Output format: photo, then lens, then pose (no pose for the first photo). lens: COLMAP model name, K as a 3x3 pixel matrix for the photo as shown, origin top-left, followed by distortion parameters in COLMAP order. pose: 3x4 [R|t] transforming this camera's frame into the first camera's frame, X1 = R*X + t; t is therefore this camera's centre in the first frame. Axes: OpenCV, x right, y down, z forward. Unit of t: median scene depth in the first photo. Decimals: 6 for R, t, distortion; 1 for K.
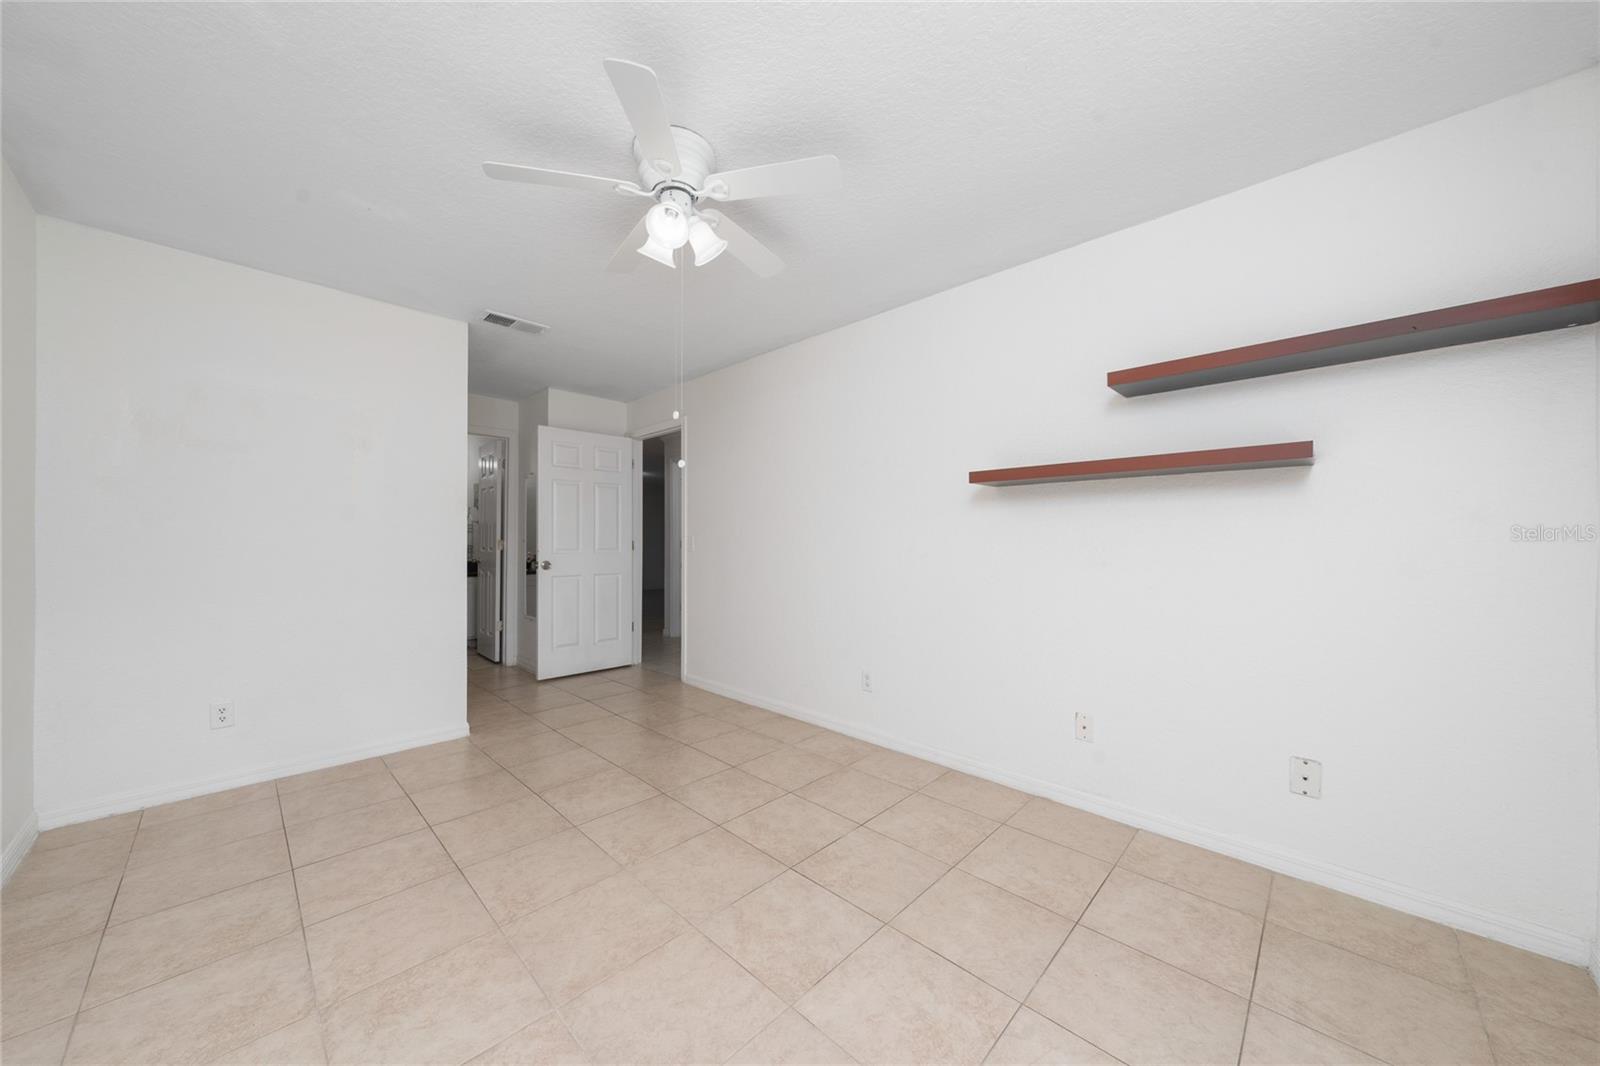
lens RADIAL K [[555.8, 0, 800.0], [0, 555.8, 533.0], [0, 0, 1]] dist [-0.000424, 0.000012]
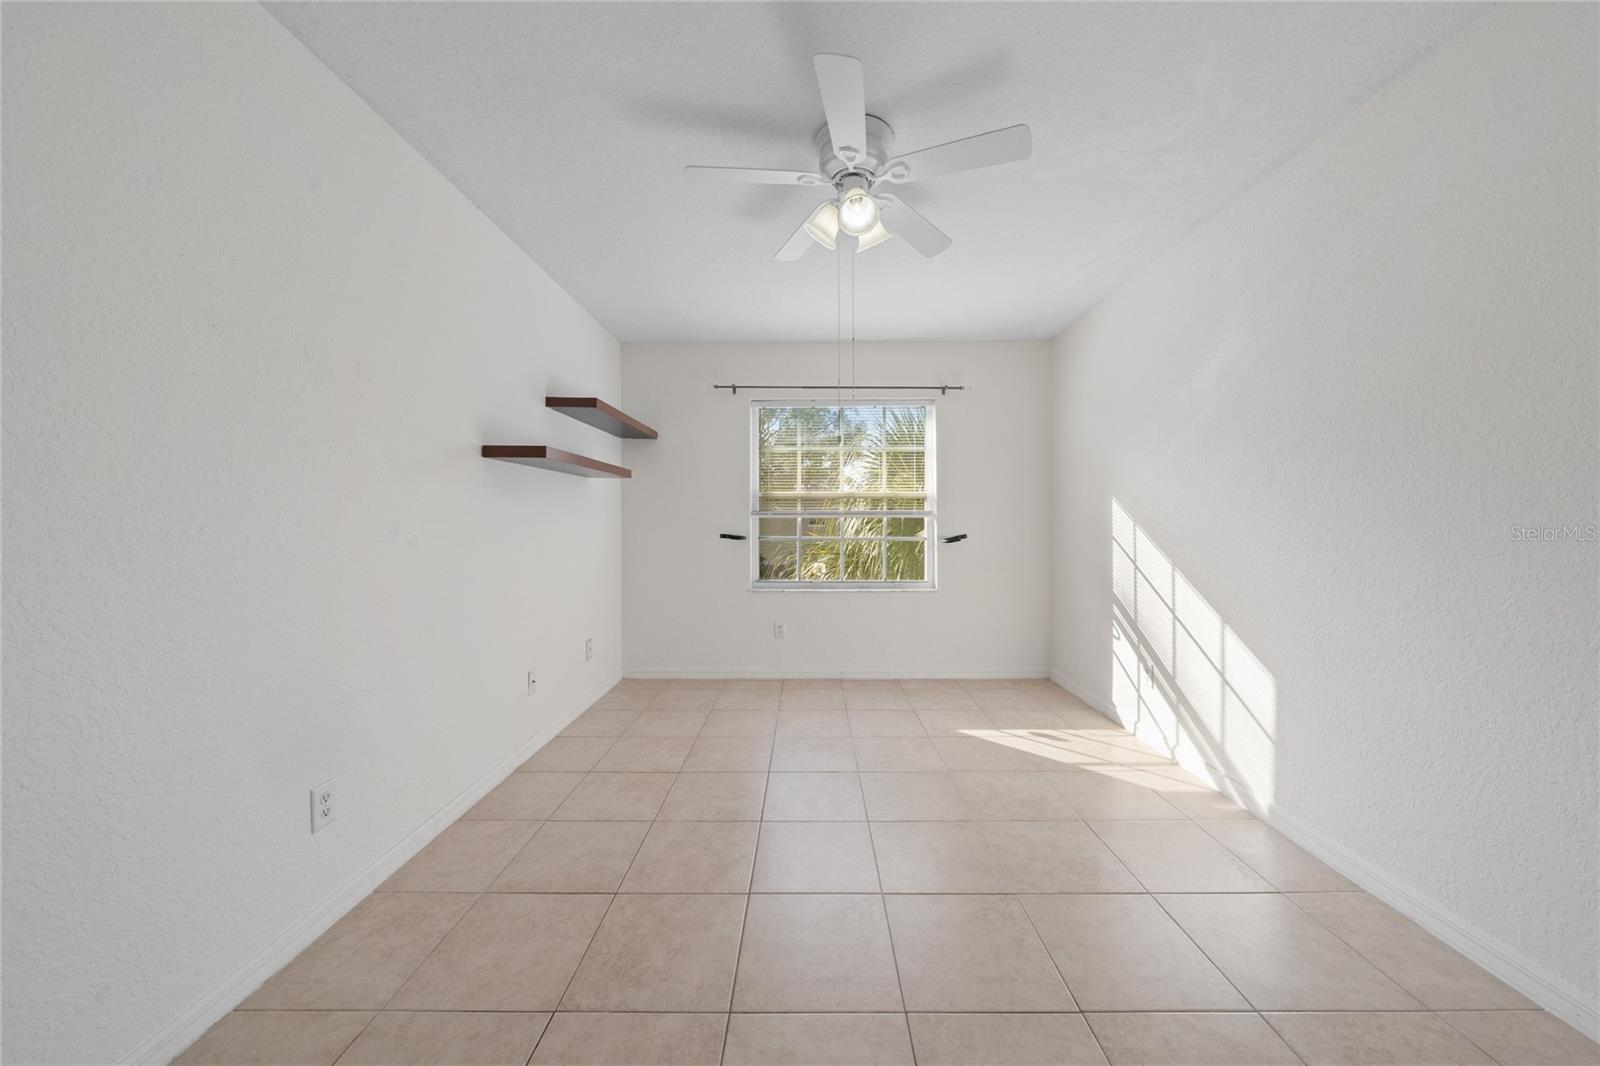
lens RADIAL K [[555.8, 0, 800.0], [0, 555.8, 533.0], [0, 0, 1]] dist [-0.000424, 0.000012]
pose [[-0.690729, -0.015914, 0.722939, -0.659054], [-0.010593, 0.999873, 0.011888, 0.020110], [-0.723036, 0.000553, -0.690810, 1.319181]]
